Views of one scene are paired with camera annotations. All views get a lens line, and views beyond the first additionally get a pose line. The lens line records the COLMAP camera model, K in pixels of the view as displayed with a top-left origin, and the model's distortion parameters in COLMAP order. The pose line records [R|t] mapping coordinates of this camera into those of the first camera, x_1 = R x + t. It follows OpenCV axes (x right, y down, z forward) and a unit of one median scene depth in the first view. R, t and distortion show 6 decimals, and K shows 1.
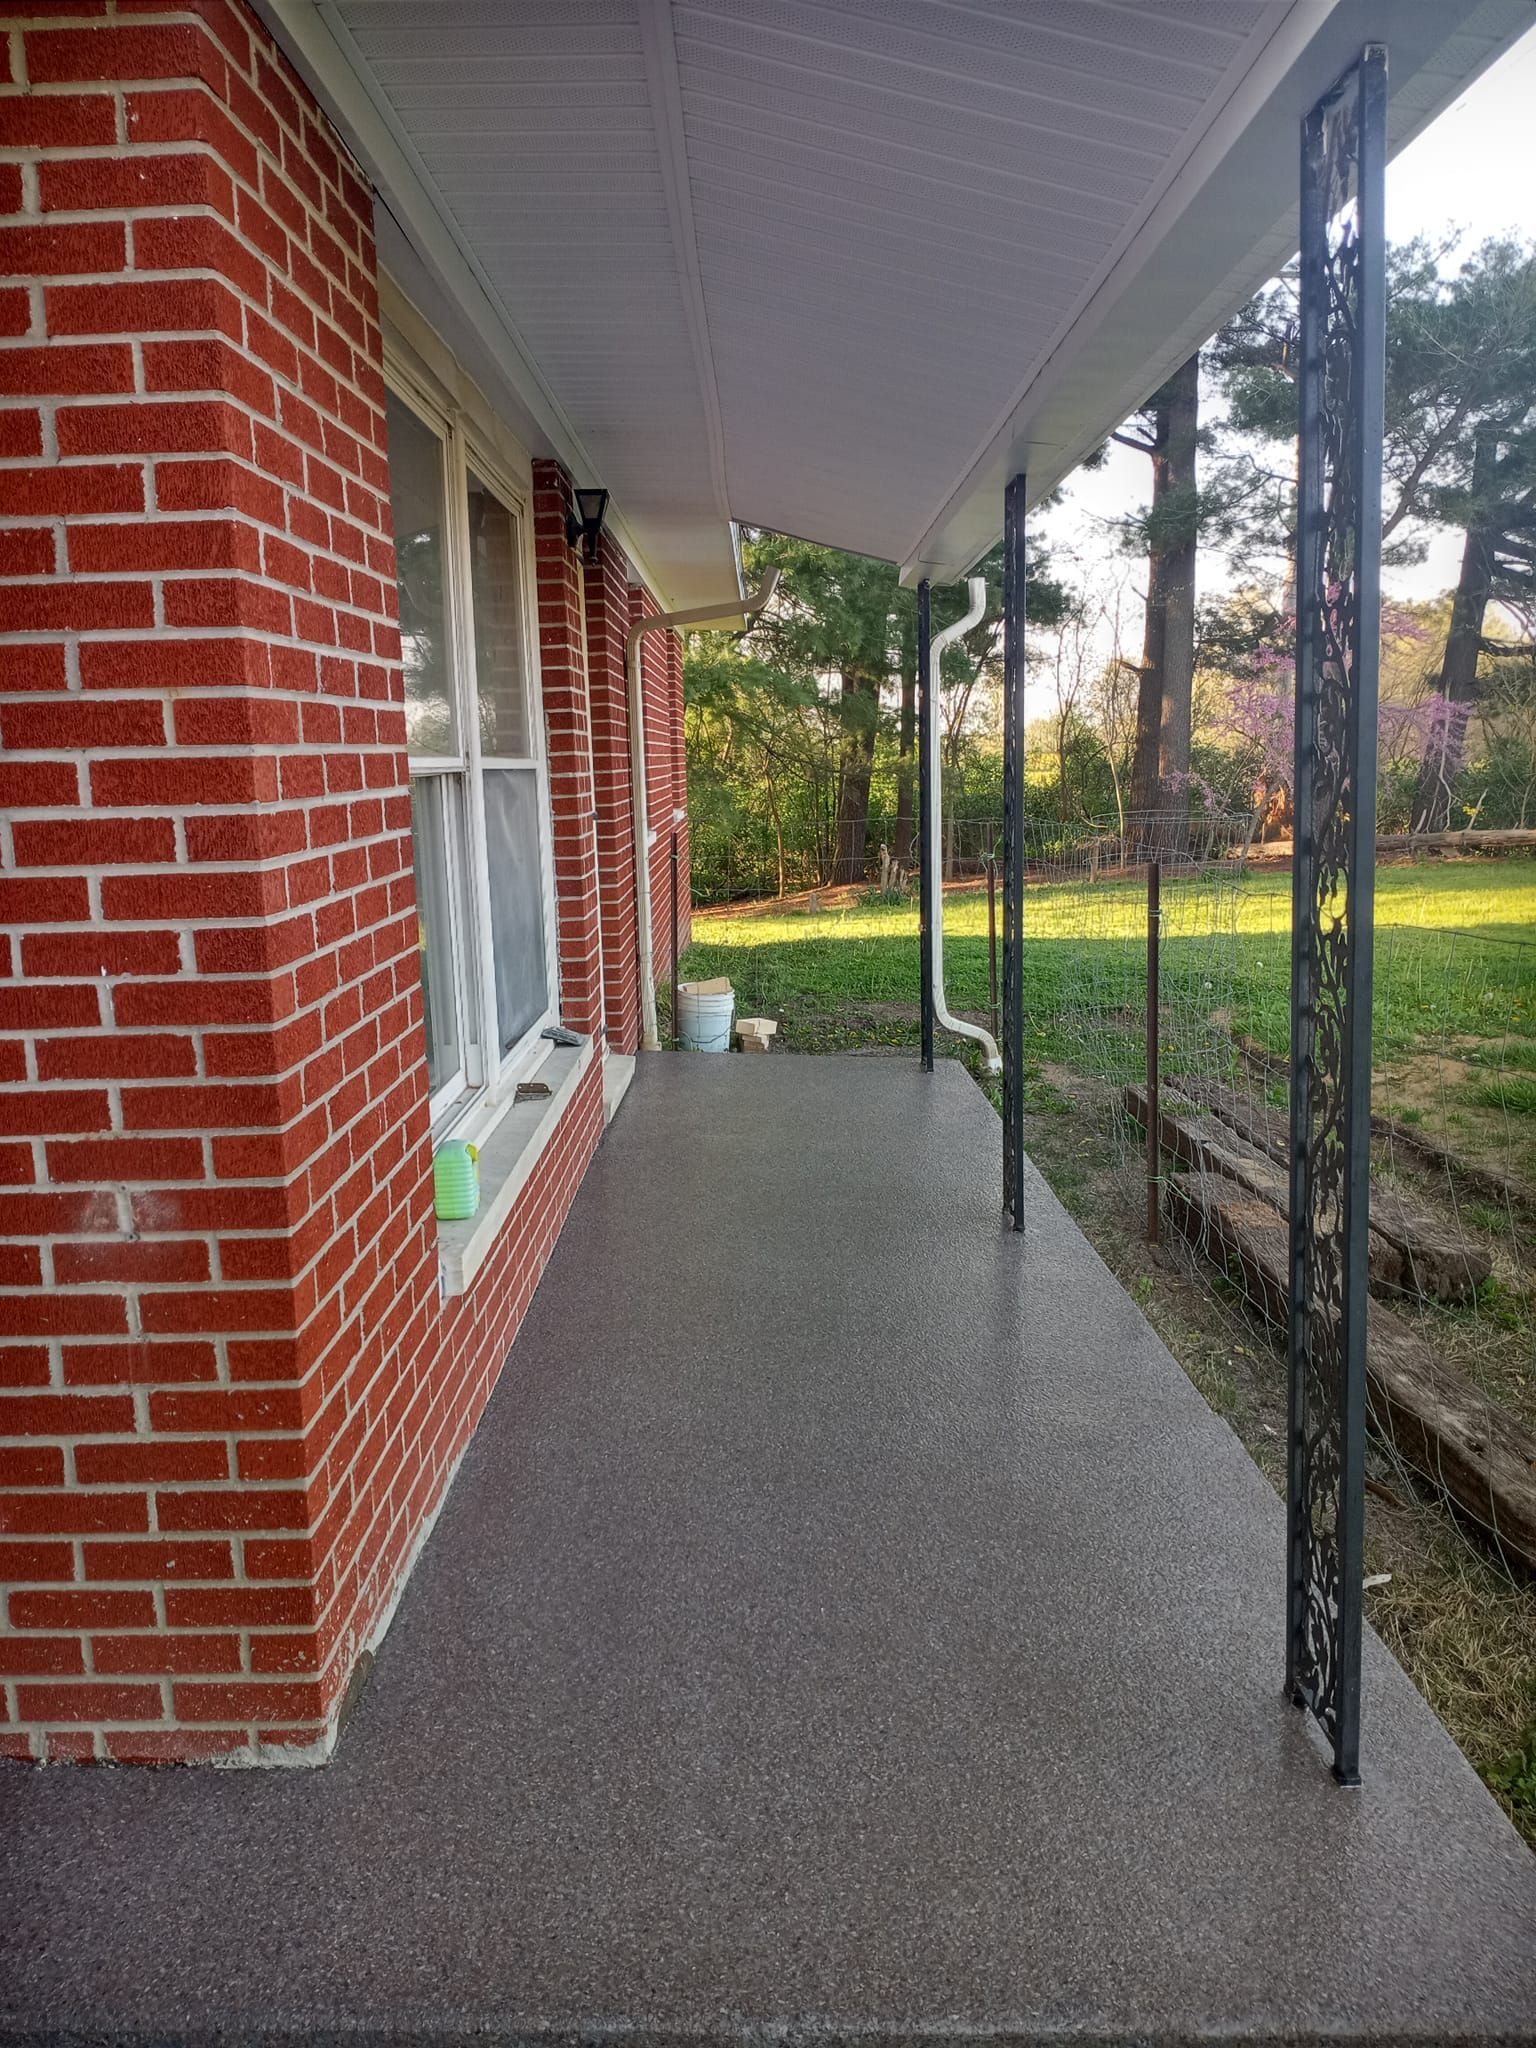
lens RADIAL K [[1644.7, 0, 745.6], [0, 1644.7, 1029.6], [0, 0, 1]] dist [0.063316, -0.165127]
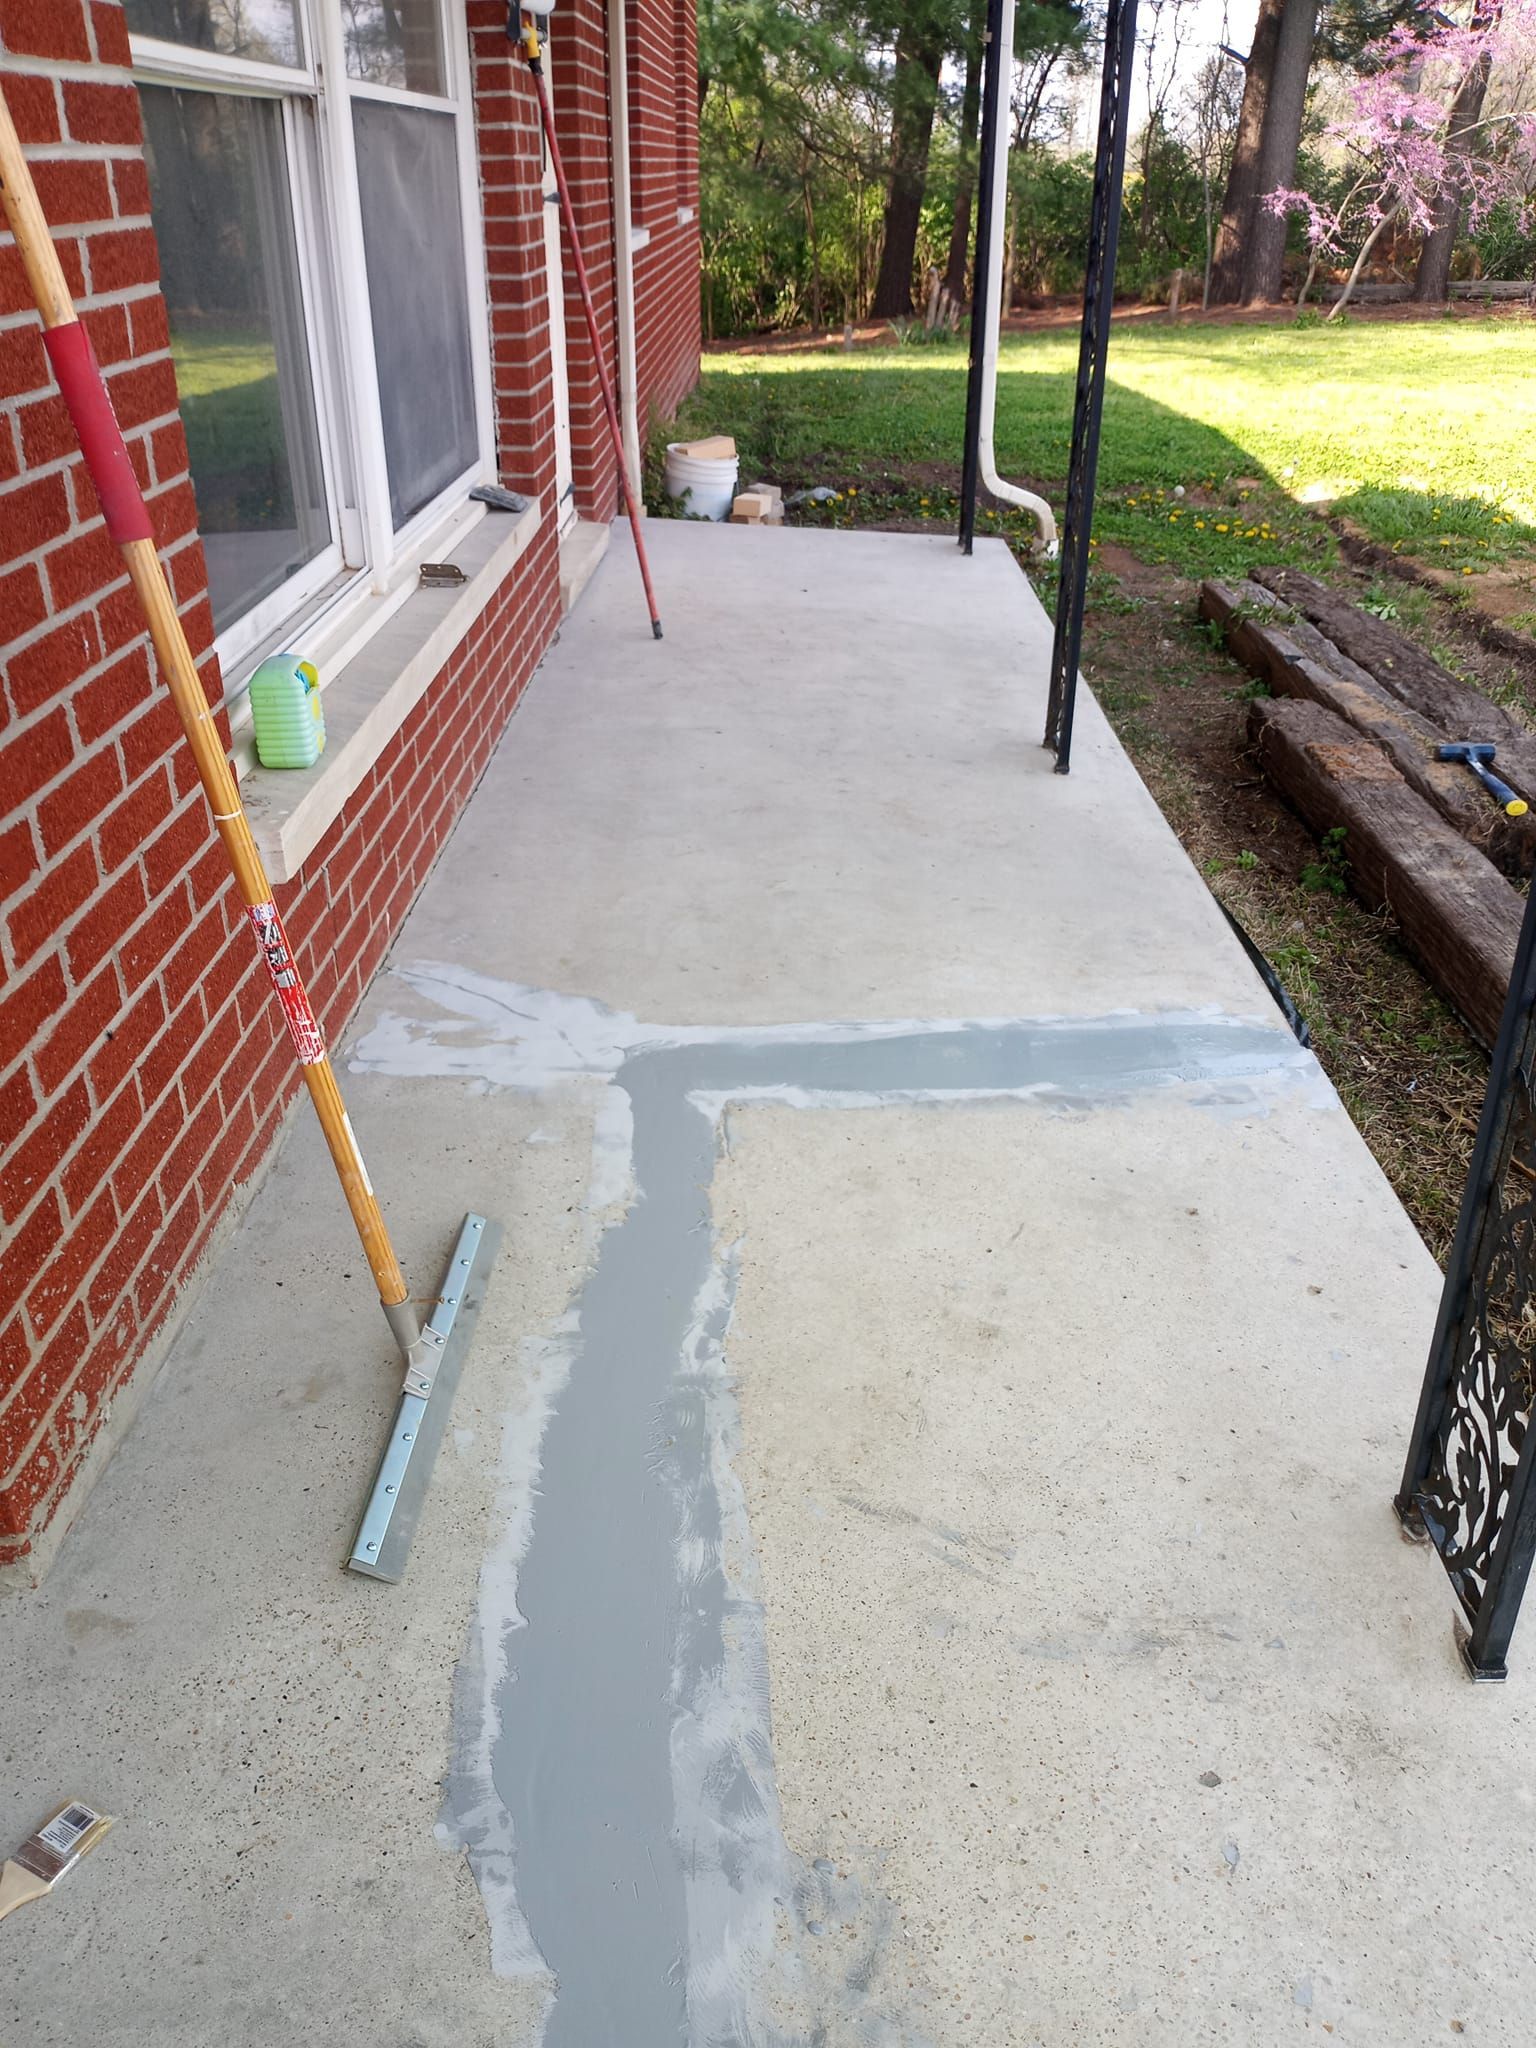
lens RADIAL K [[1644.7, 0, 745.6], [0, 1644.7, 1029.6], [0, 0, 1]] dist [0.063316, -0.165127]
pose [[0.999389, 0.034059, -0.007878, 0.020505], [-0.029904, 0.949625, 0.311960, -0.004638], [0.018107, -0.311534, 0.950063, 0.178157]]
